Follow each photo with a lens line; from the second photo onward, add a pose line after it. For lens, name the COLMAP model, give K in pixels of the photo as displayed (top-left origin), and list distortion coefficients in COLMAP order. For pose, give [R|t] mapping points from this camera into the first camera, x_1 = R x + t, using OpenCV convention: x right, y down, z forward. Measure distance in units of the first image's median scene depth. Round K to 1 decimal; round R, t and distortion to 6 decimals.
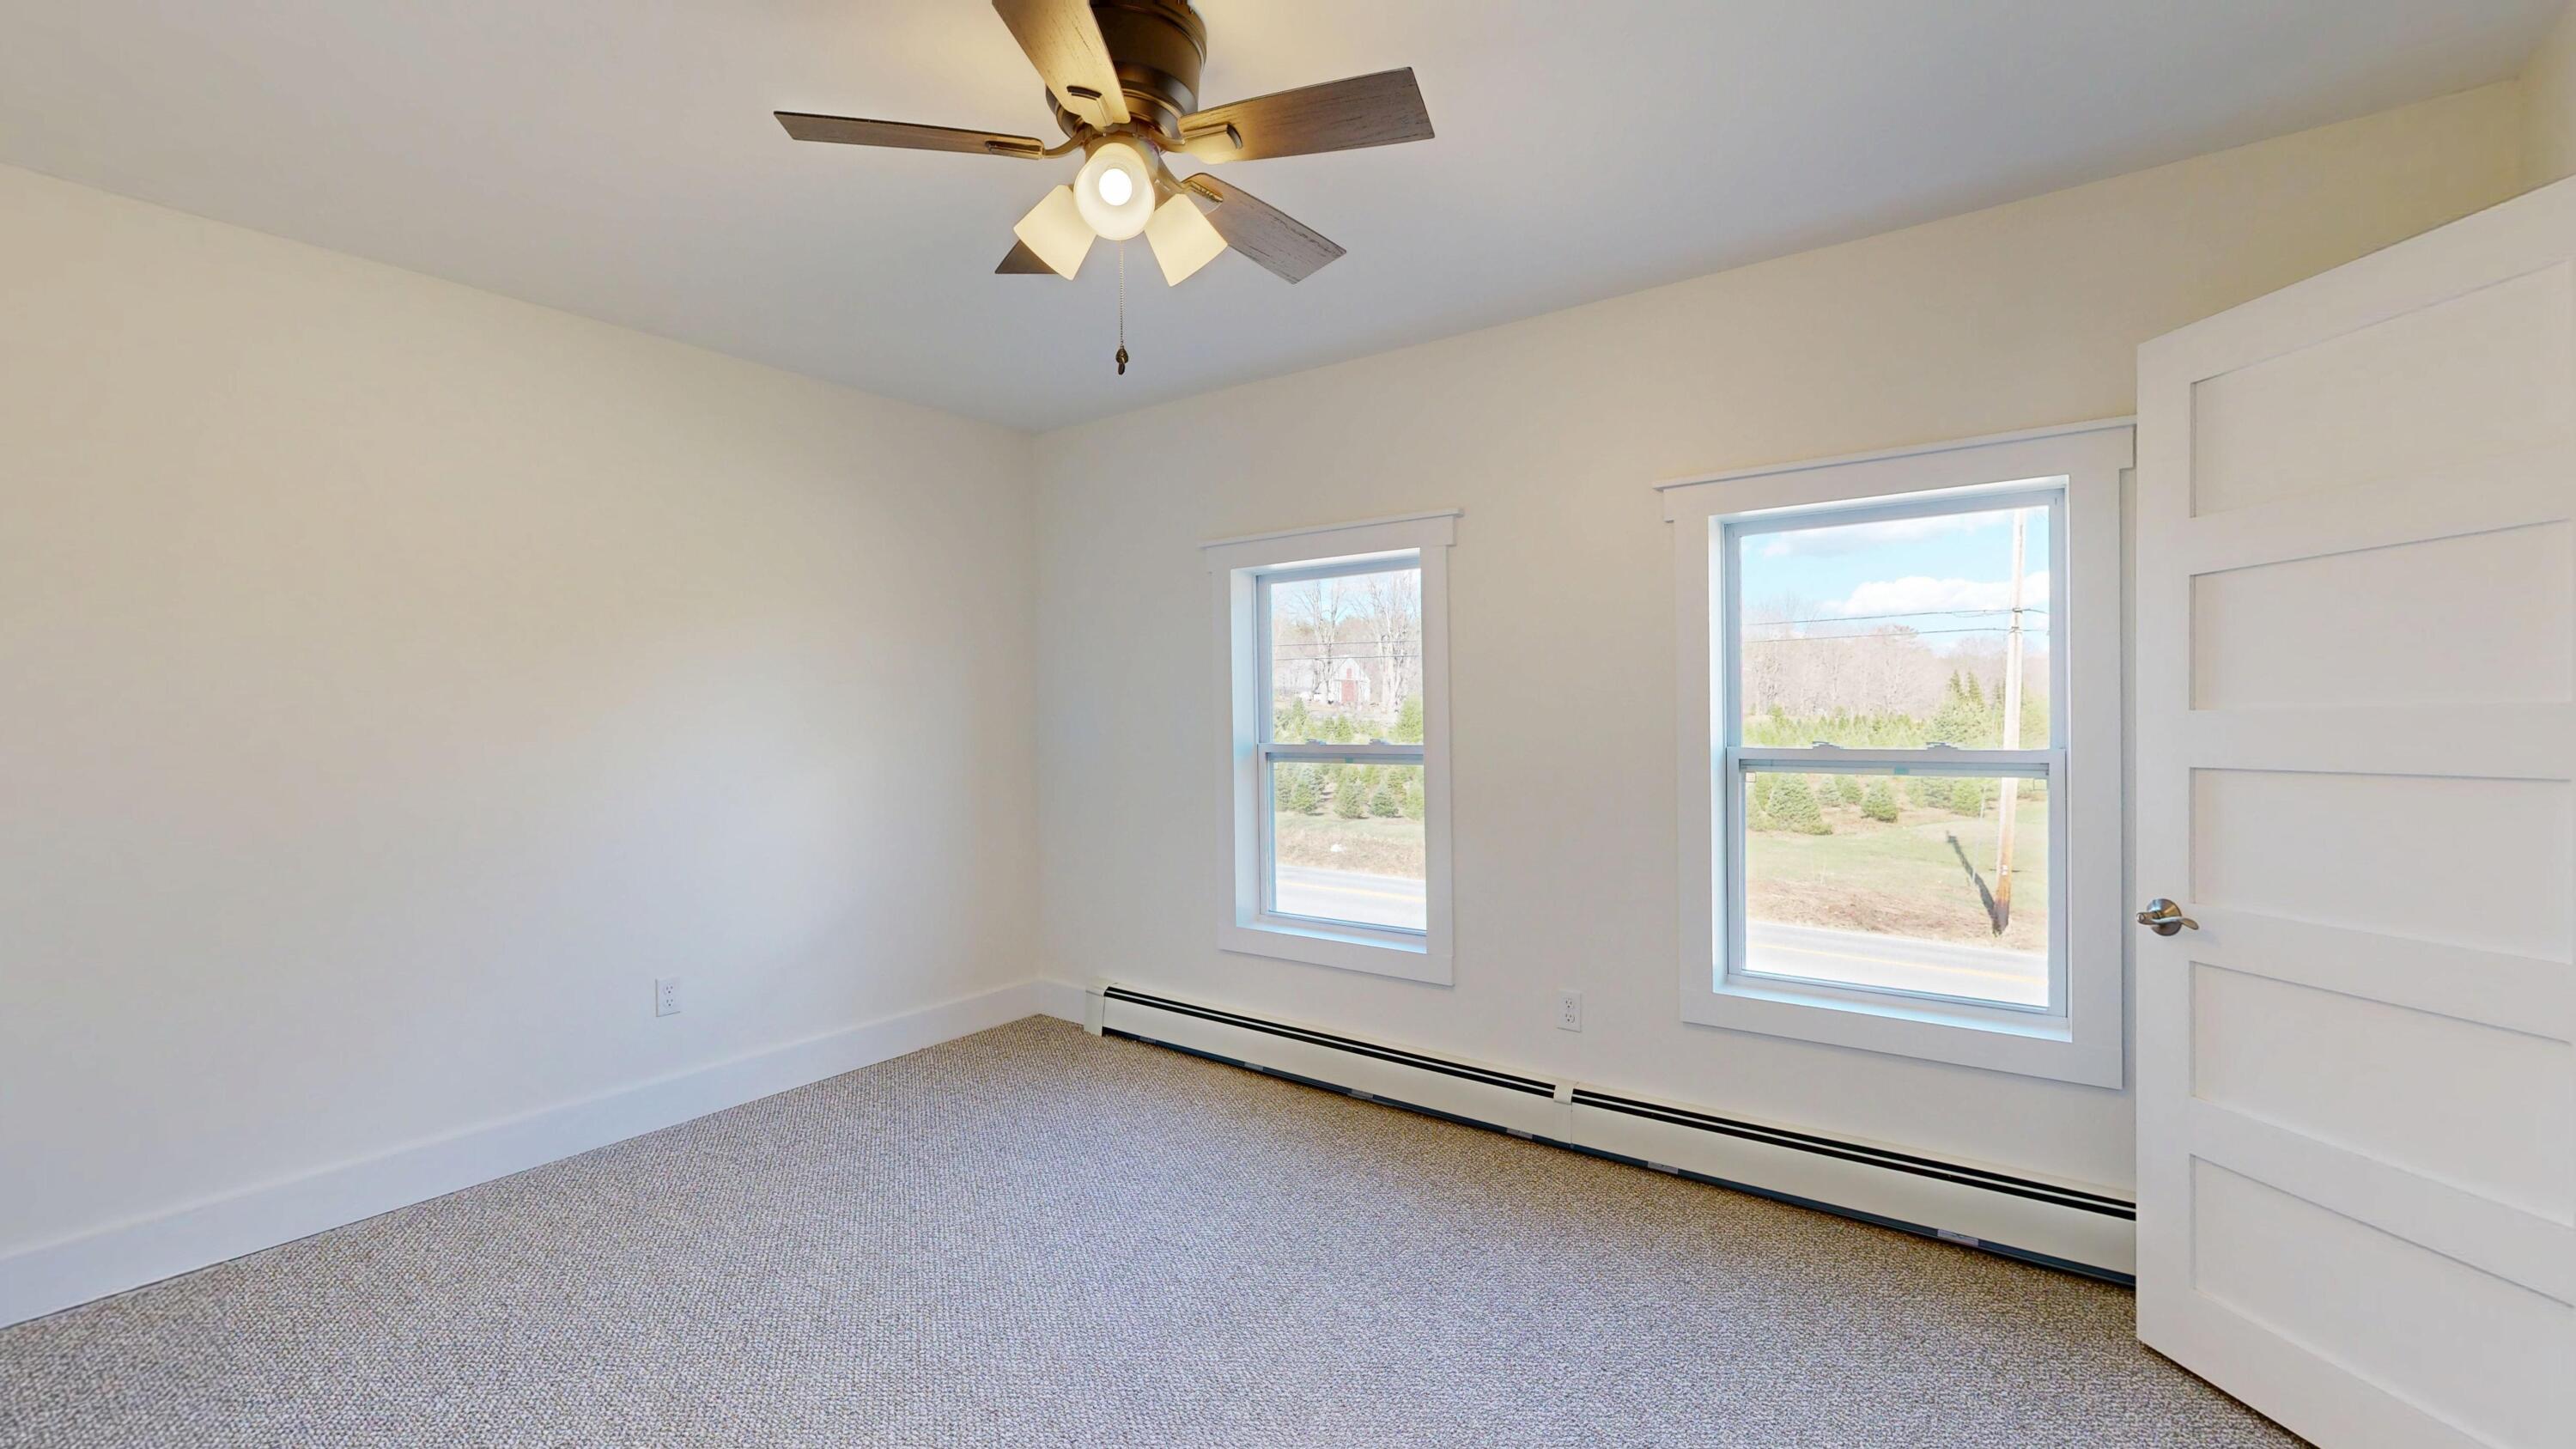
lens RADIAL K [[1070.3, 0, 1288.0], [0, 1070.3, 724.5], [0, 0, 1]] dist [-0.000262, 0.000072]
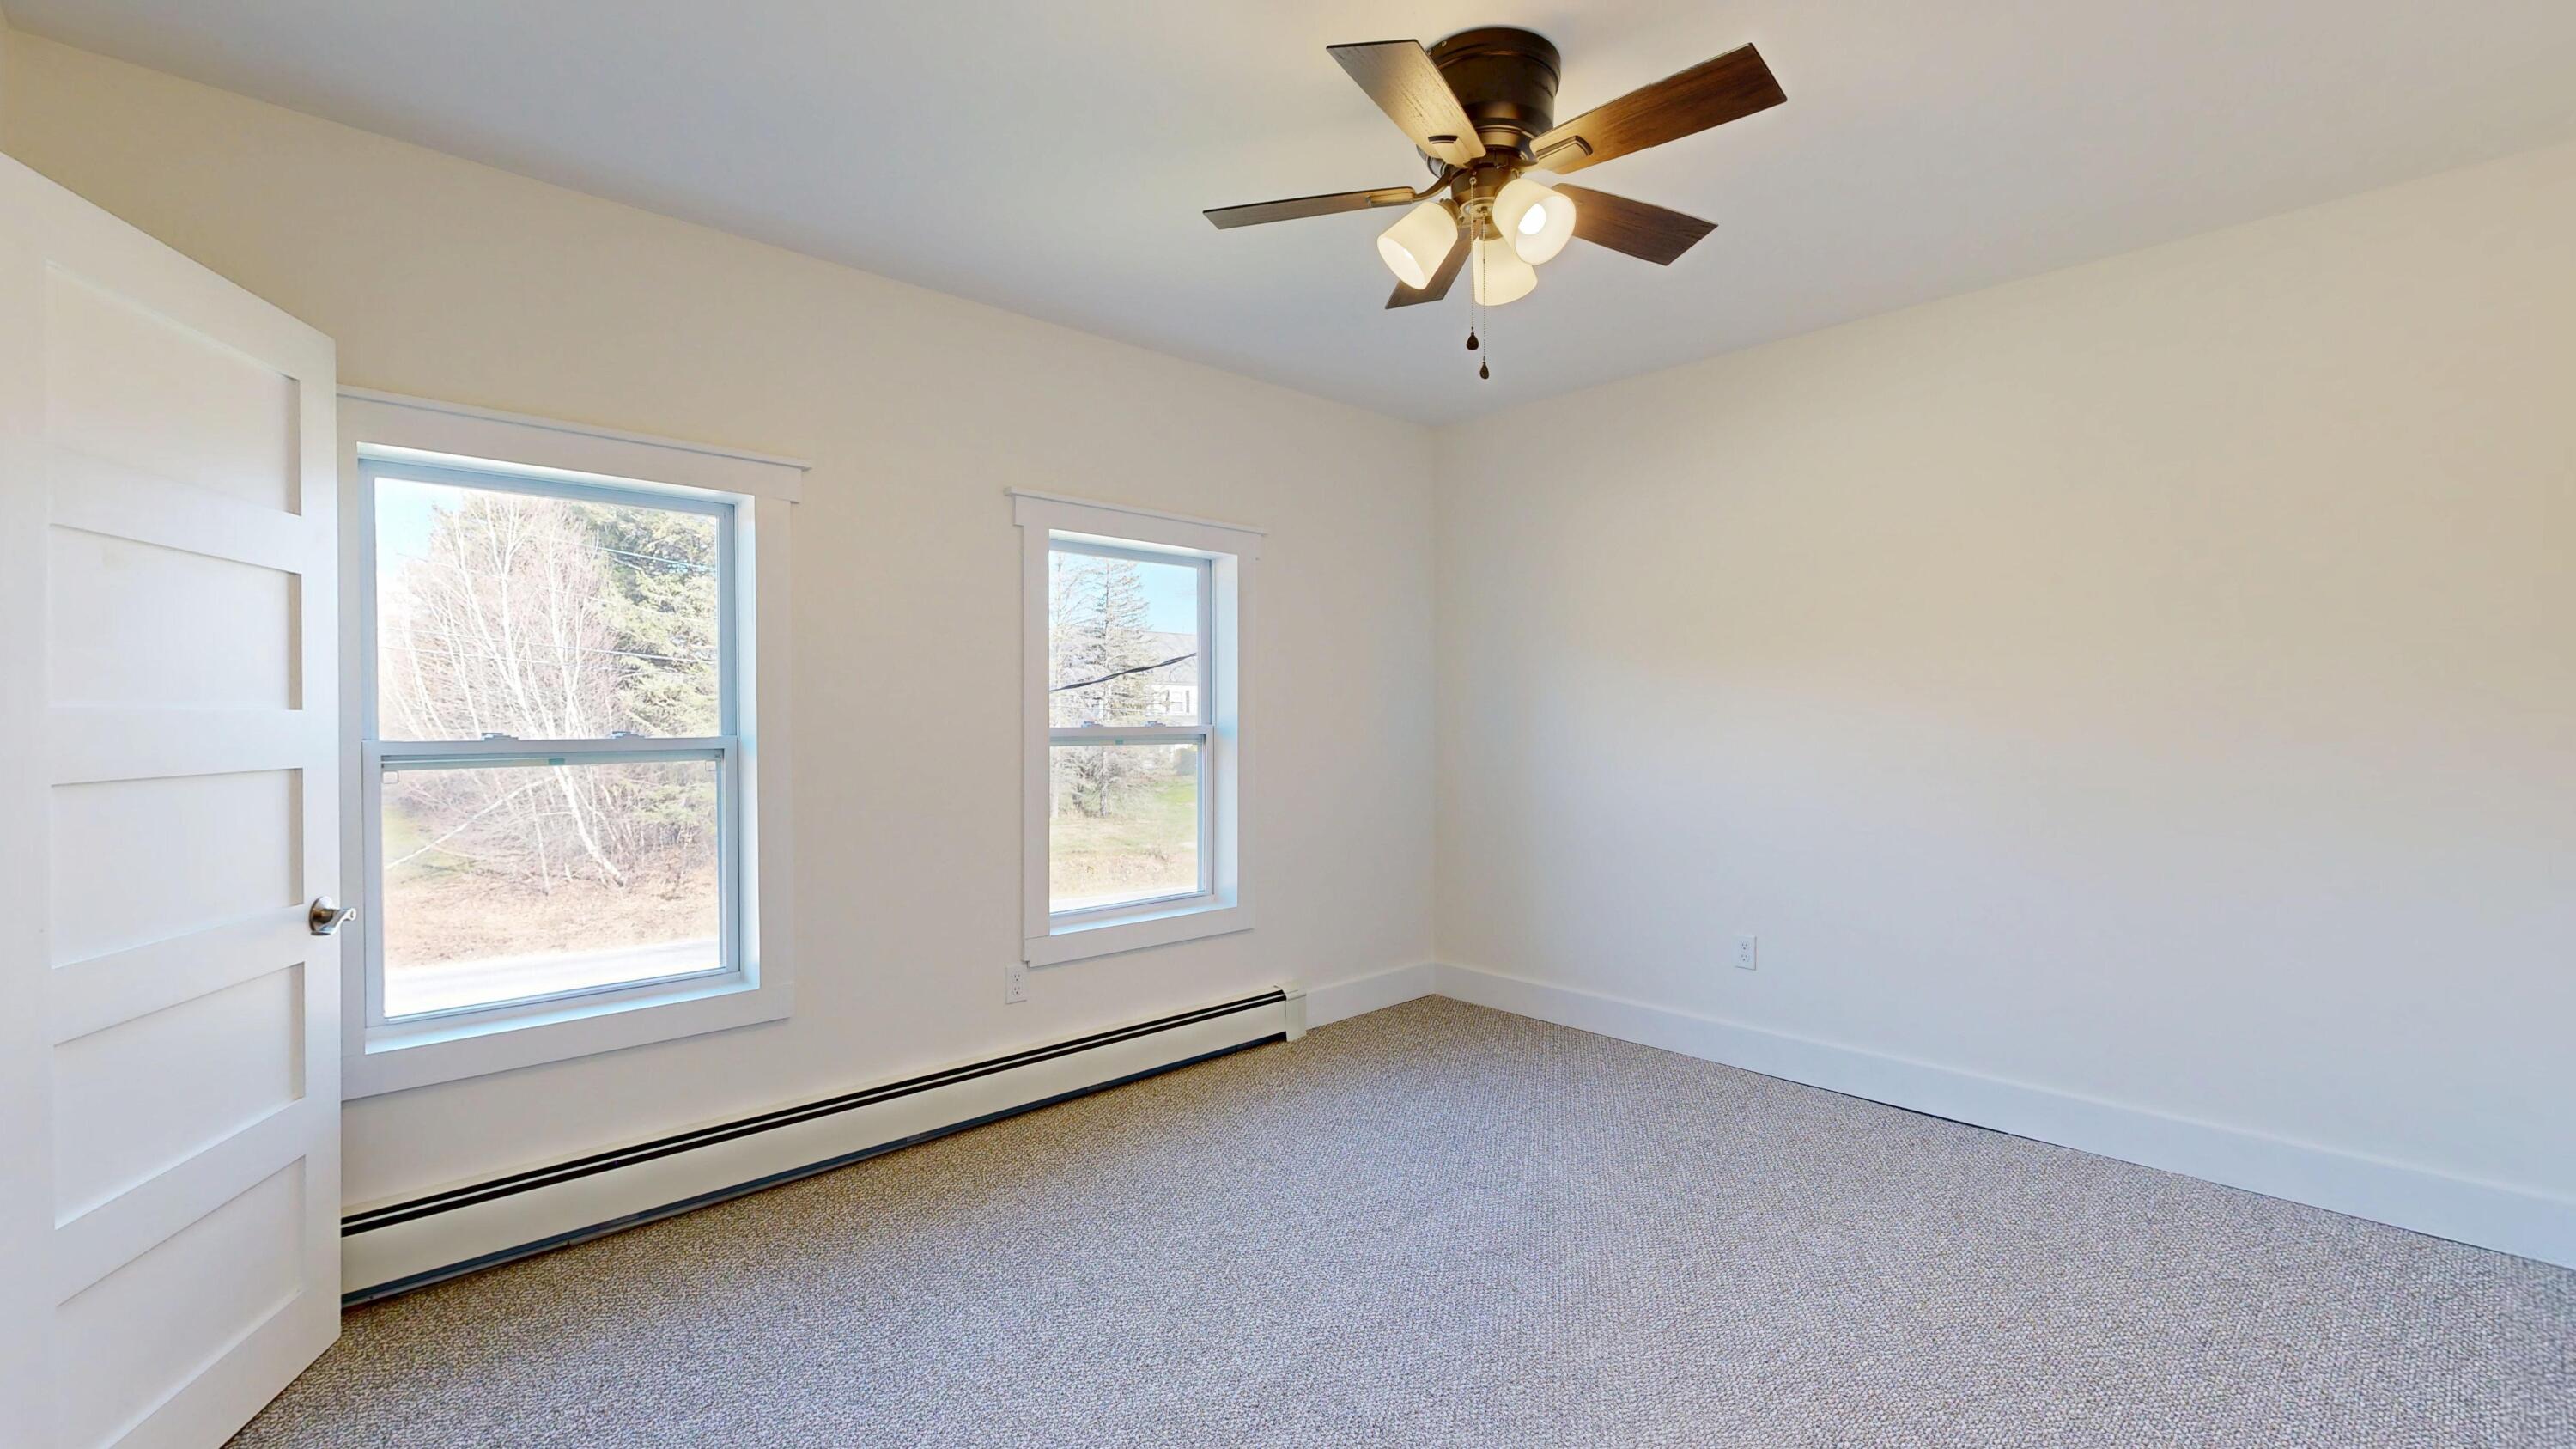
lens RADIAL K [[1070.3, 0, 1288.0], [0, 1070.3, 724.5], [0, 0, 1]] dist [-0.000262, 0.000072]
pose [[0.176926, -0.008944, 0.984183, -0.644959], [0.000846, 0.999960, 0.008936, 0.004832], [-0.984224, -0.000748, 0.176927, 0.494634]]
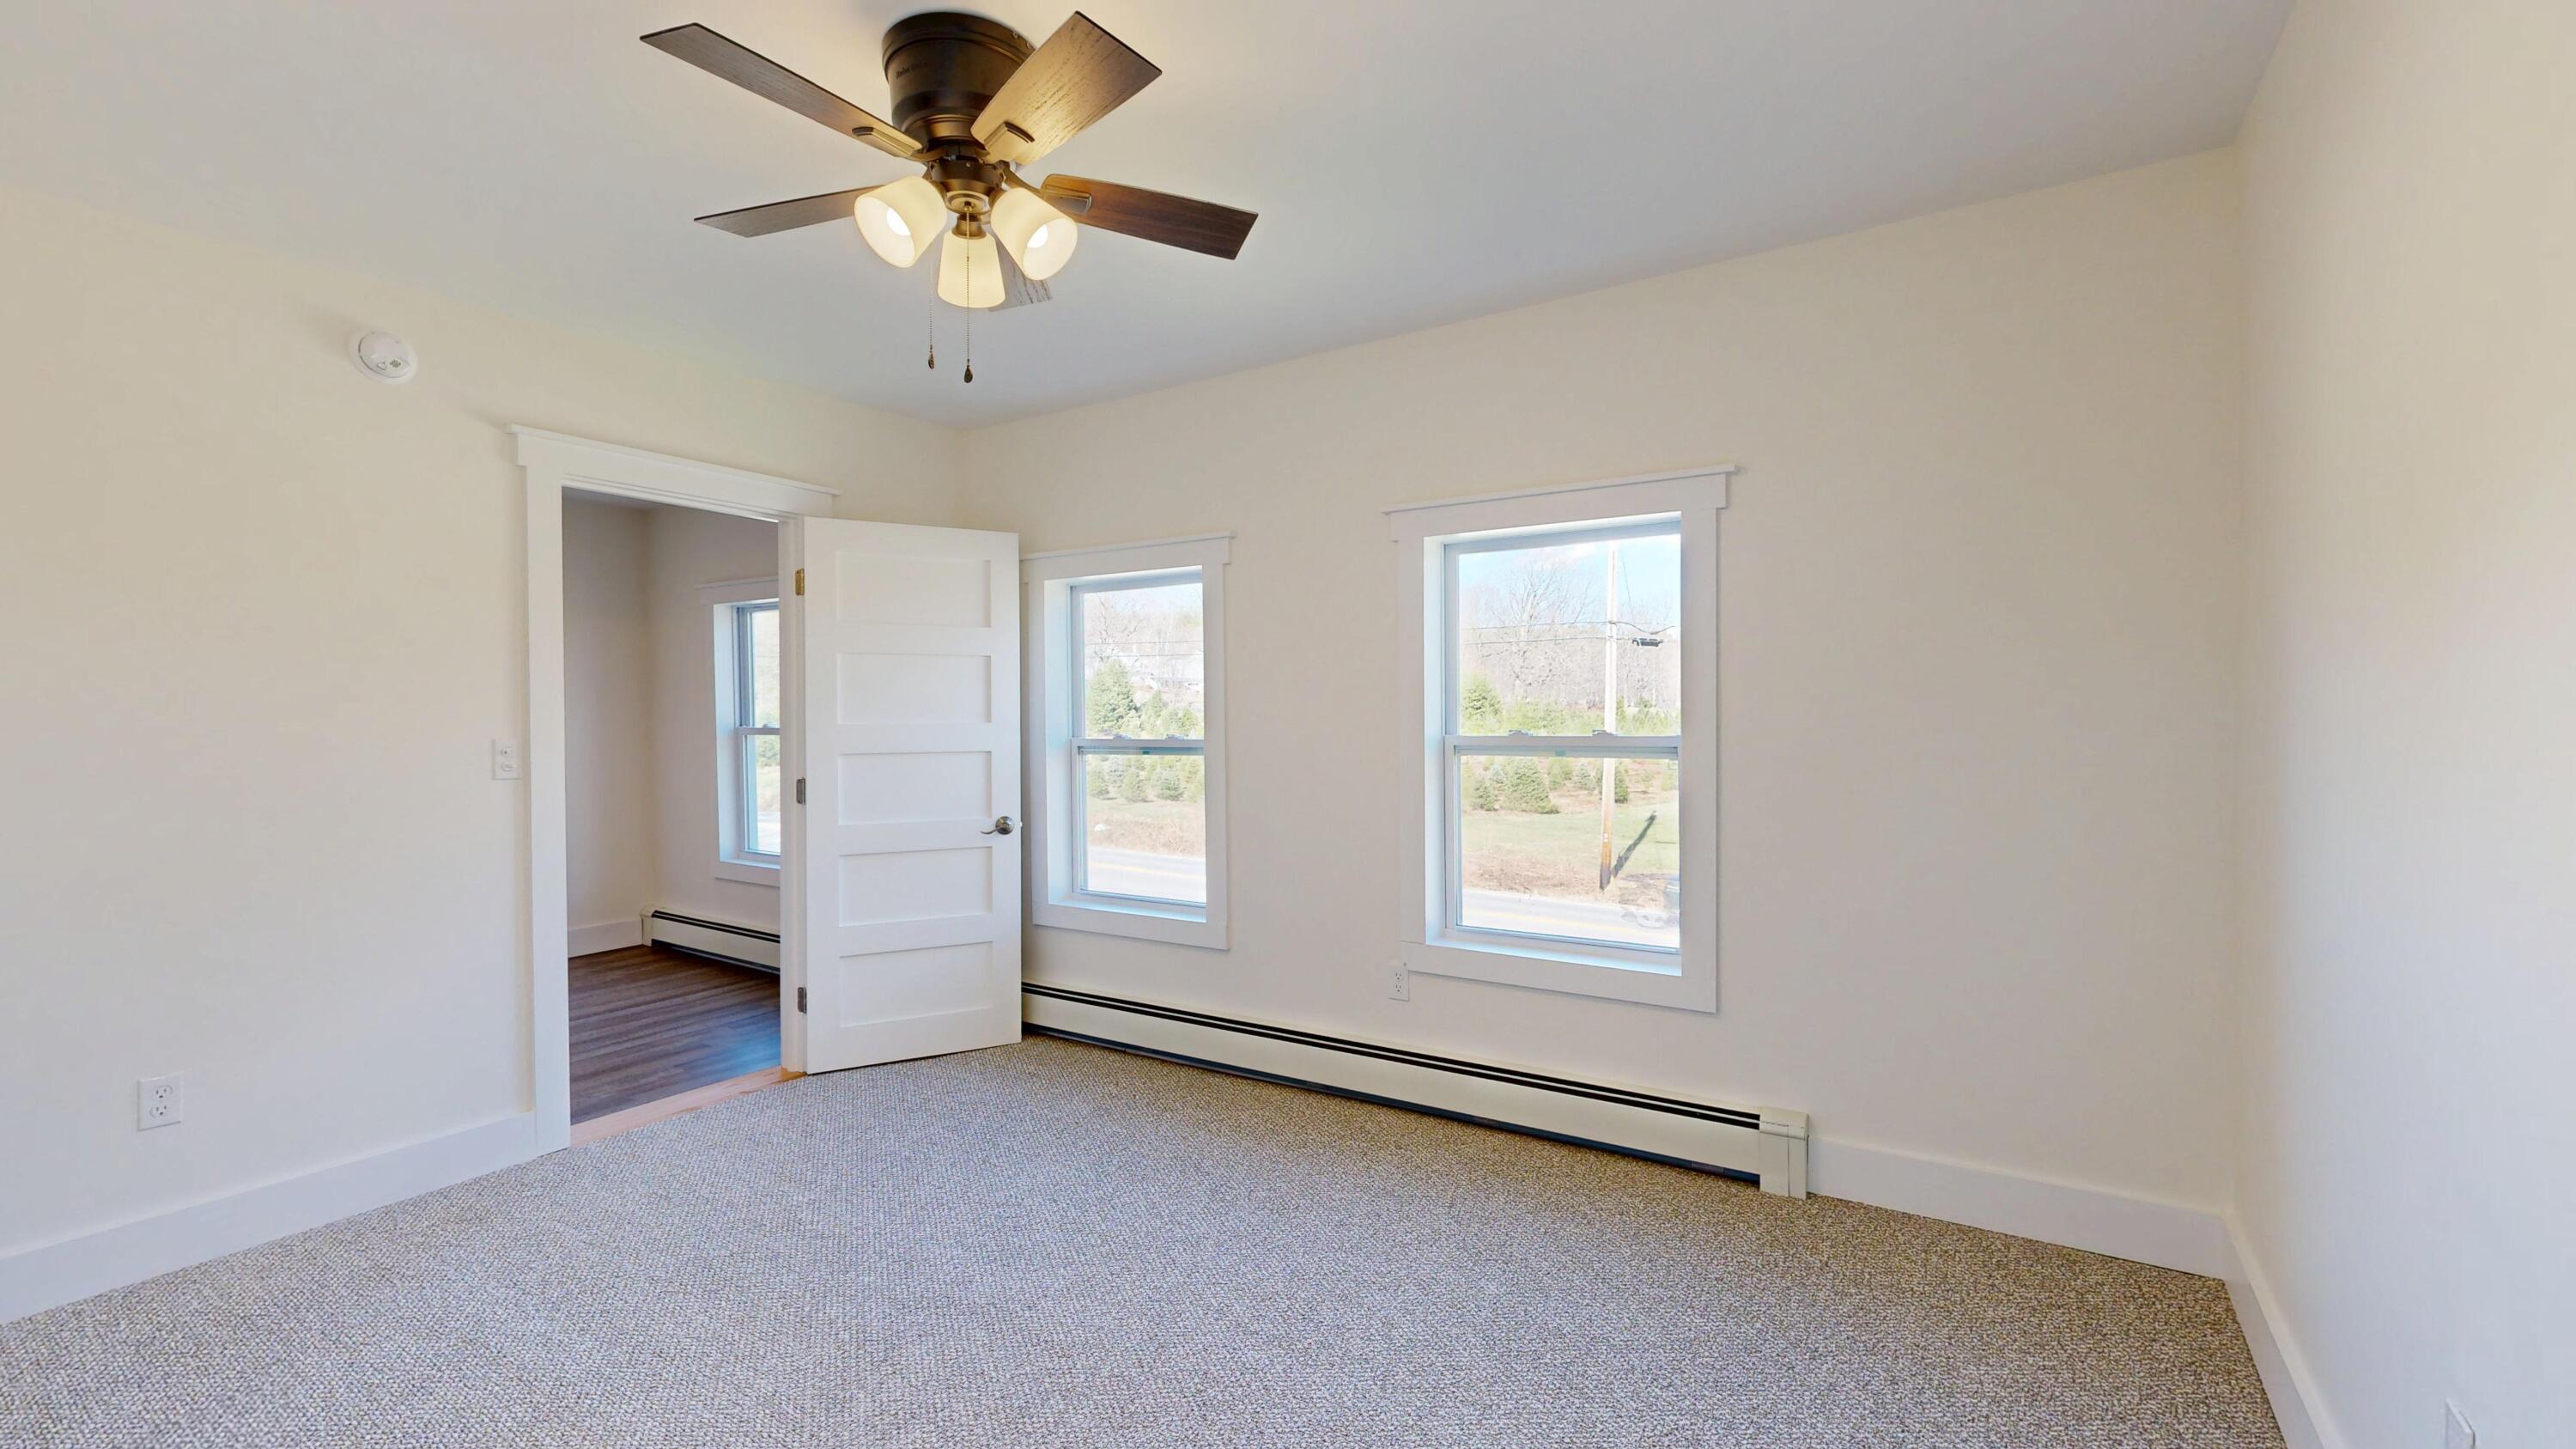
lens RADIAL K [[1072.8, 0, 1300.1], [0, 1072.8, 731.2], [0, 0, 1]] dist [-0.024781, 0.000252]
pose [[0.998426, -0.008261, 0.055474, 0.182196], [0.007596, 0.999897, 0.012192, -0.001365], [-0.055569, -0.011751, 0.998386, -0.137019]]
